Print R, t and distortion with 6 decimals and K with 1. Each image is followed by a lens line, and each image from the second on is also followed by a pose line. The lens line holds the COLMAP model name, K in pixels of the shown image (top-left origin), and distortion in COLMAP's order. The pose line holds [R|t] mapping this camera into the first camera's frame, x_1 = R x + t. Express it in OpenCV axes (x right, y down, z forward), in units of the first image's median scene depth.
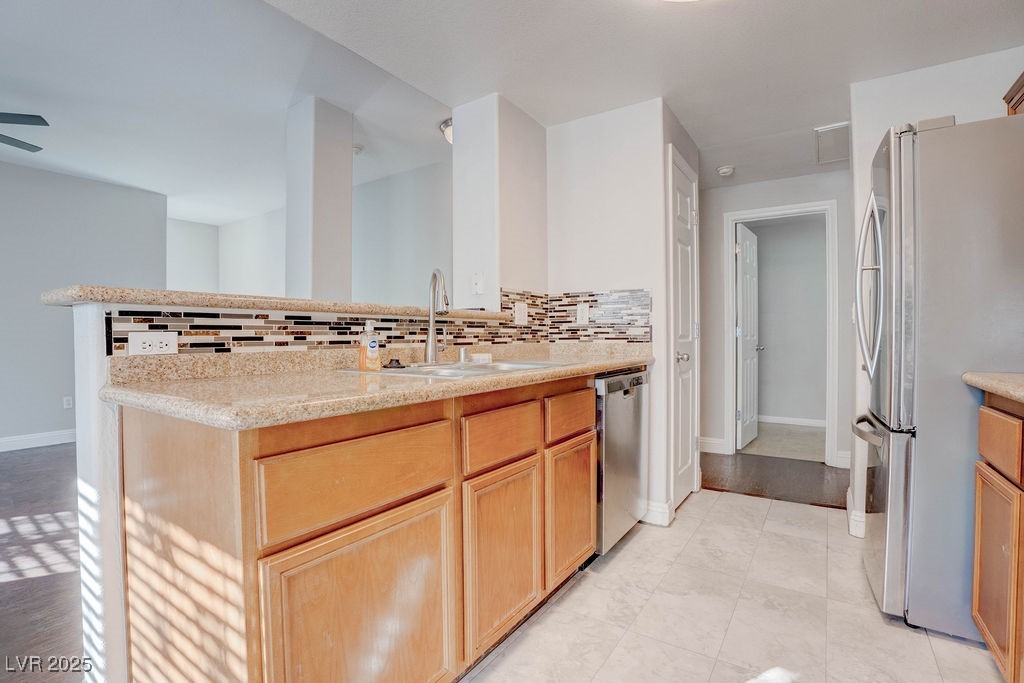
lens RADIAL K [[482.9, 0, 516.9], [0, 482.9, 338.5], [0, 0, 1]] dist [-0.023564, 0.000803]
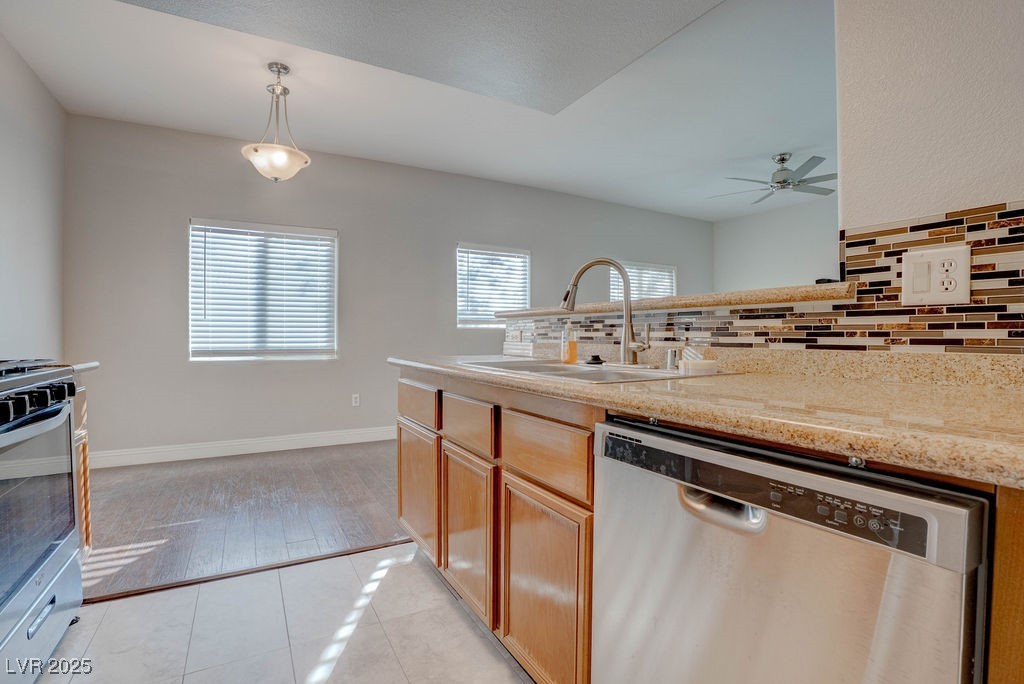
lens RADIAL K [[482.9, 0, 516.9], [0, 482.9, 339.0], [0, 0, 1]] dist [-0.023564, 0.000803]
pose [[-0.438283, 0.020434, -0.898605, 0.550597], [0.003677, 0.999774, 0.020941, -0.010707], [0.898829, 0.005874, -0.438259, 0.961608]]
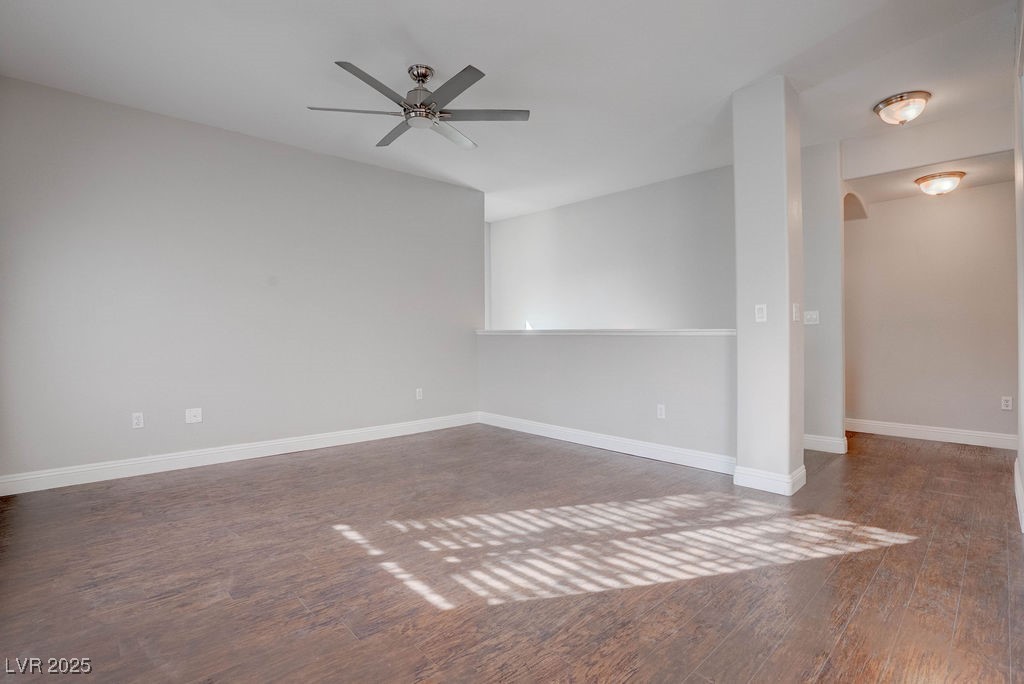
lens RADIAL K [[496.4, 0, 489.0], [0, 496.4, 345.2], [0, 0, 1]] dist [-0.047429, 0.000395]
pose [[0.976462, 0.021691, -0.214598, -0.987208], [-0.019287, 0.999726, 0.013289, 0.017920], [0.214828, -0.008837, 0.976612, -0.052648]]
